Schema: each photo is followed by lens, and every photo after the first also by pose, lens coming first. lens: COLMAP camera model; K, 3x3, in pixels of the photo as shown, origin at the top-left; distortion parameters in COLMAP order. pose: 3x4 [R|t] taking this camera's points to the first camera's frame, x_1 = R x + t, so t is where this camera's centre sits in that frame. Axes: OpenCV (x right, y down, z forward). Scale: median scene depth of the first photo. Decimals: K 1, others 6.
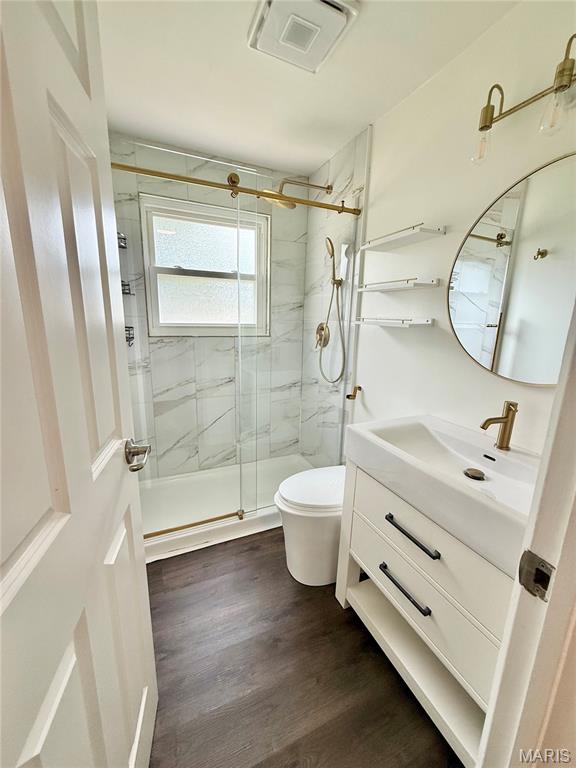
lens RADIAL K [[305.3, 0, 288.0], [0, 305.3, 384.0], [0, 0, 1]] dist [-0.000156, 0.000071]
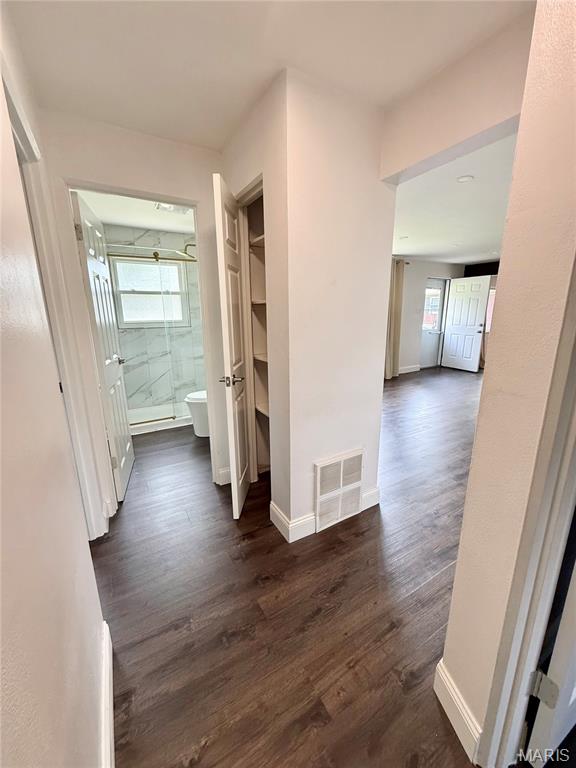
lens RADIAL K [[305.3, 0, 288.0], [0, 305.3, 384.0], [0, 0, 1]] dist [-0.000156, 0.000071]
pose [[0.993962, -0.055133, 0.094866, 0.334782], [0.052698, 0.998218, 0.027985, 0.162517], [-0.096240, -0.022816, 0.995097, -0.852062]]
